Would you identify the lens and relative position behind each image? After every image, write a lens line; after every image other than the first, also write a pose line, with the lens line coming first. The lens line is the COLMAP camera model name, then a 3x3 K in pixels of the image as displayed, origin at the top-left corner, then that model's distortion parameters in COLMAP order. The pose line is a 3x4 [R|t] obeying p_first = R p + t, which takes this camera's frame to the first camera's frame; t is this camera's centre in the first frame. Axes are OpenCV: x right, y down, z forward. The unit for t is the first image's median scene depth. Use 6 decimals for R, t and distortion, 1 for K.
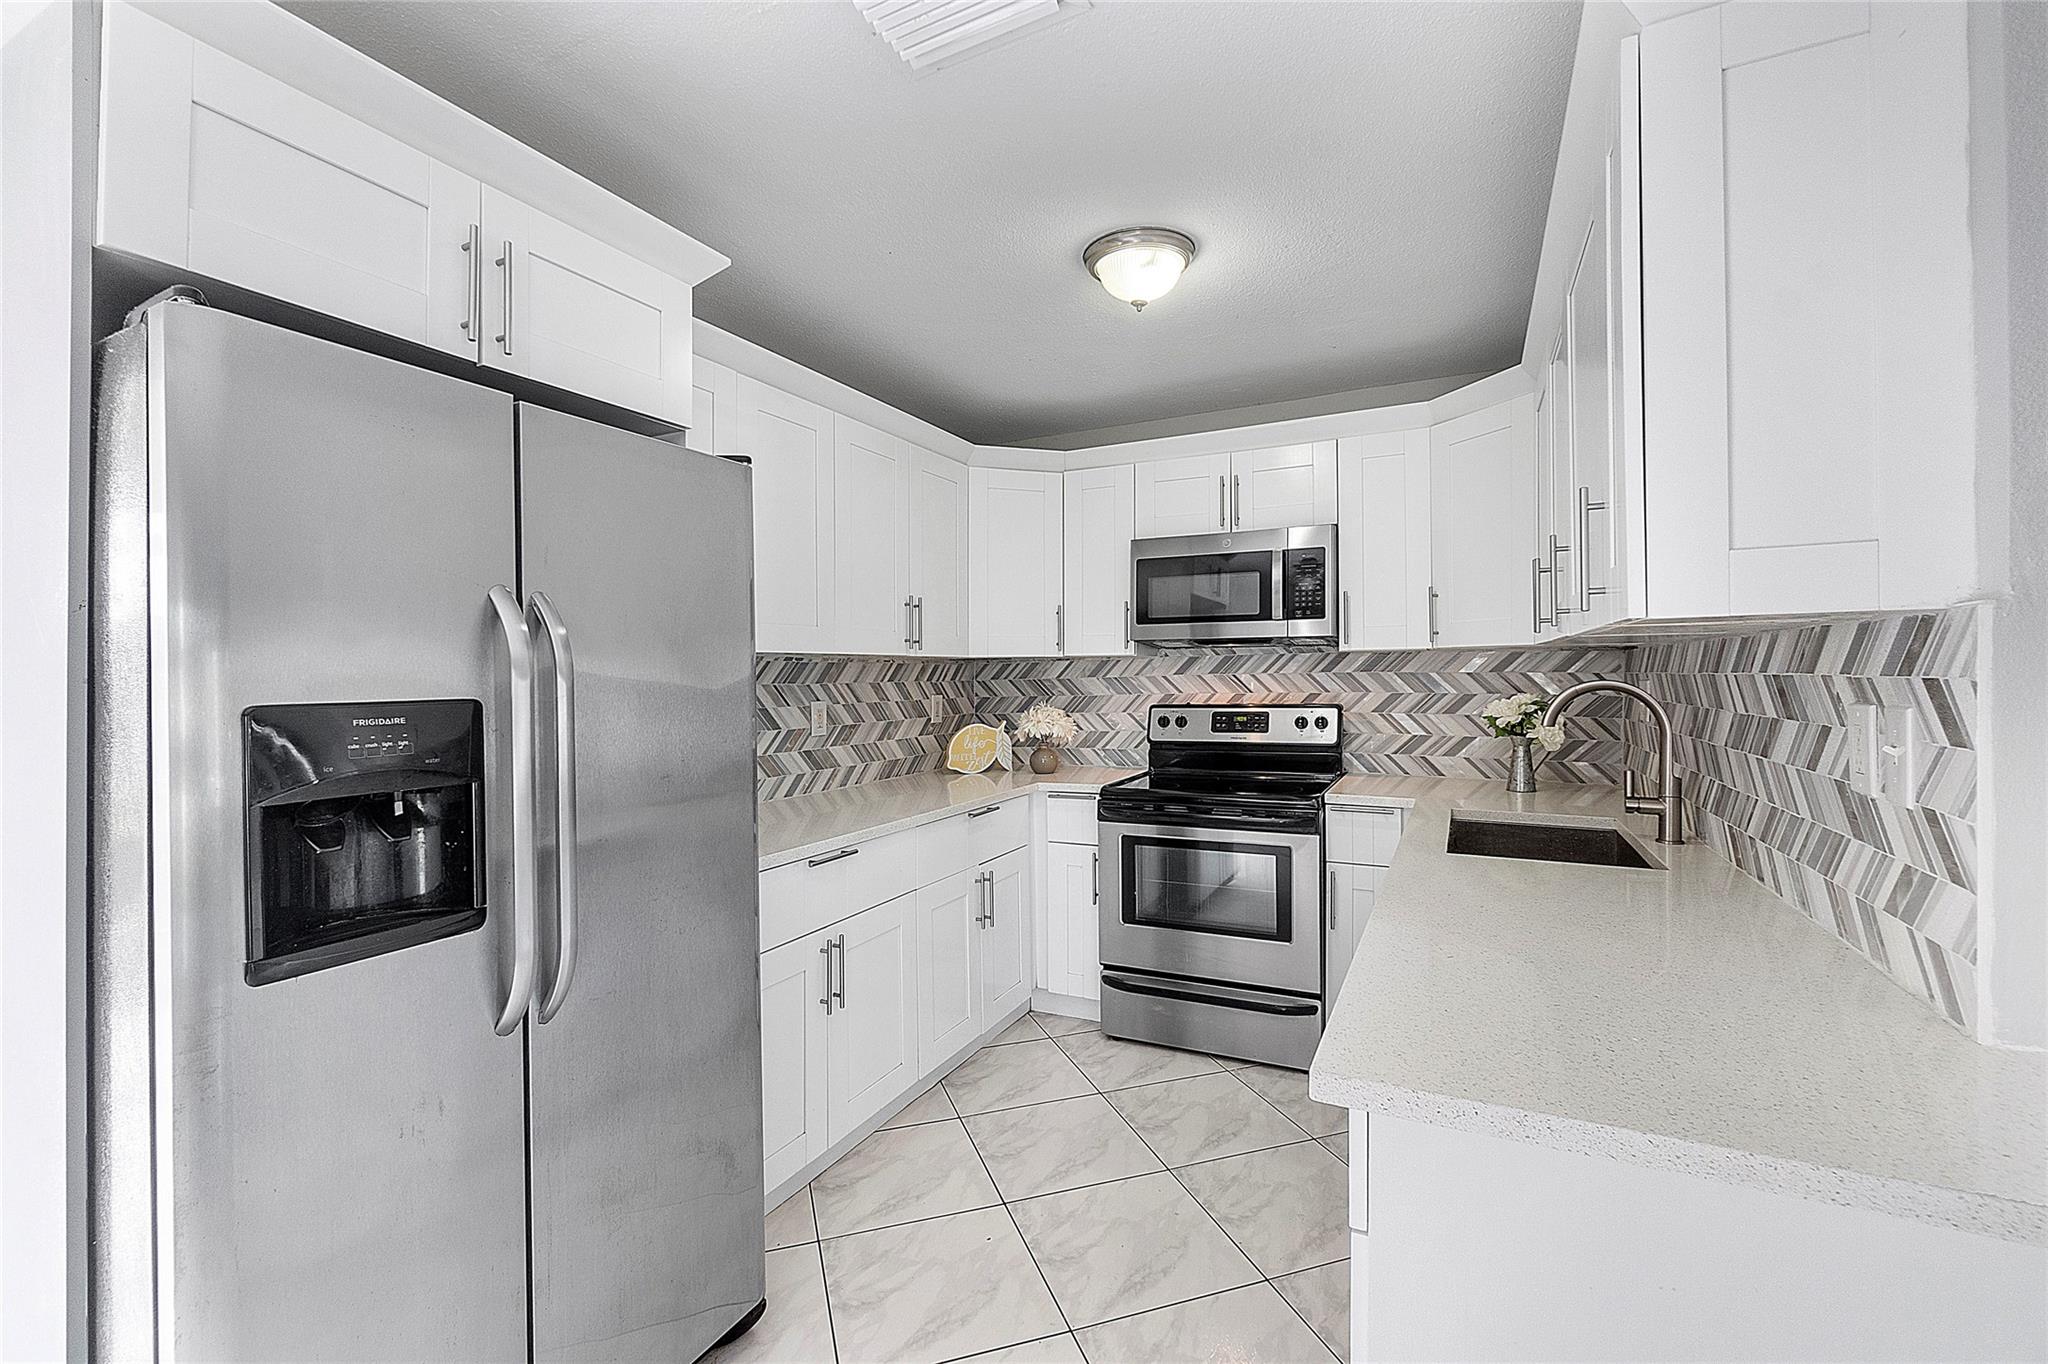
lens RADIAL K [[892.9, 0, 1019.3], [0, 892.9, 676.7], [0, 0, 1]] dist [-0.009134, 0.001201]
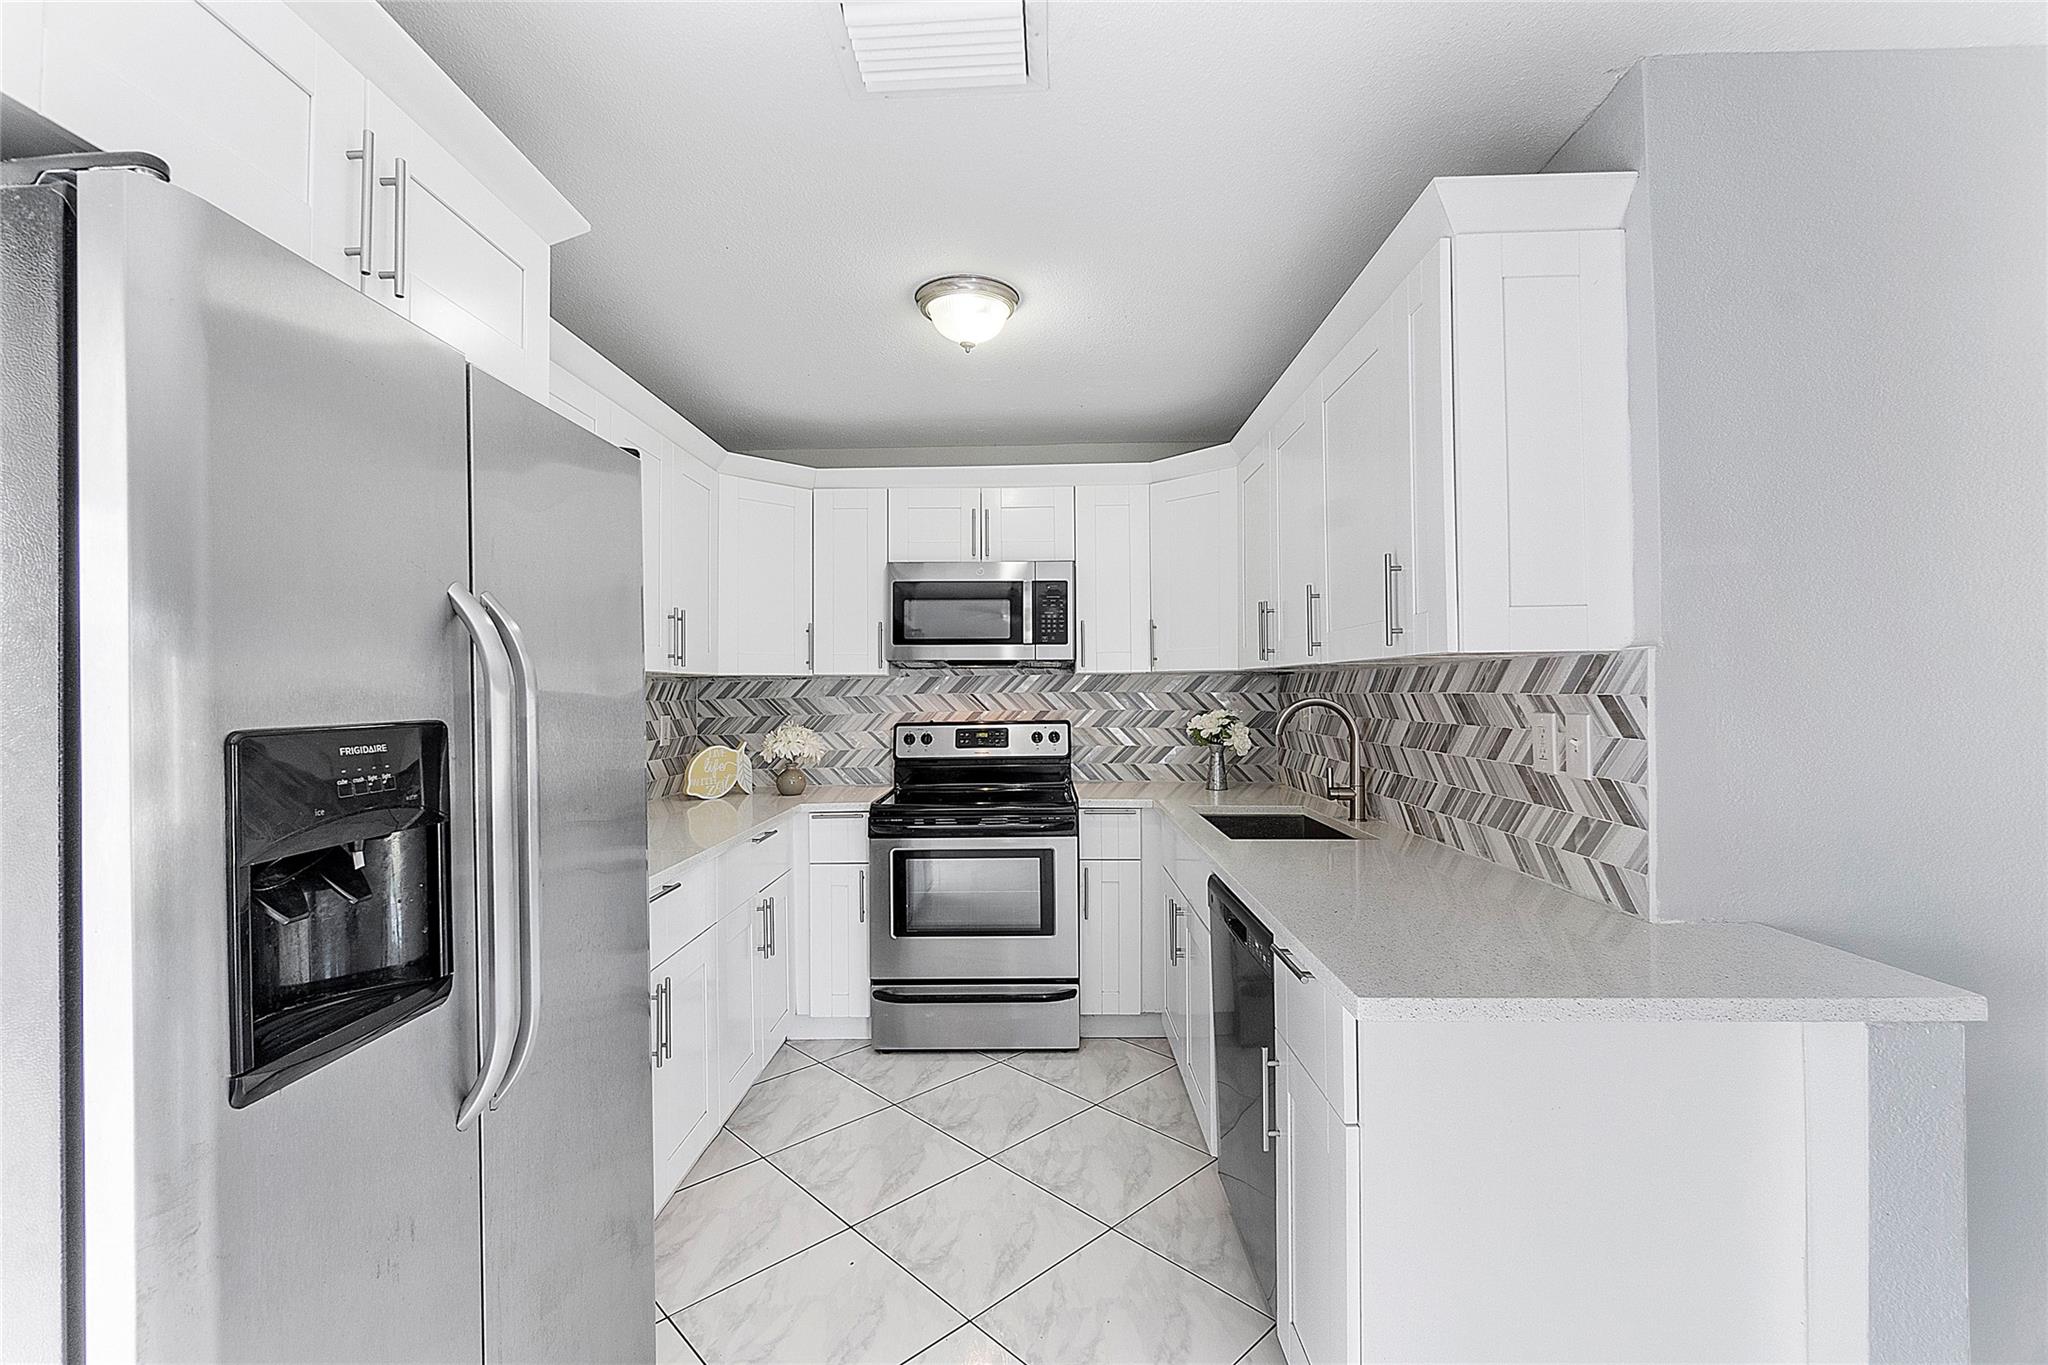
lens RADIAL K [[892.9, 0, 1021.3], [0, 892.9, 683.8], [0, 0, 1]] dist [-0.009134, 0.001201]
pose [[0.900434, 0.005931, 0.434953, -0.245112], [0.000520, 0.999892, -0.014712, 0.001914], [-0.434993, 0.013474, 0.900333, 0.015817]]
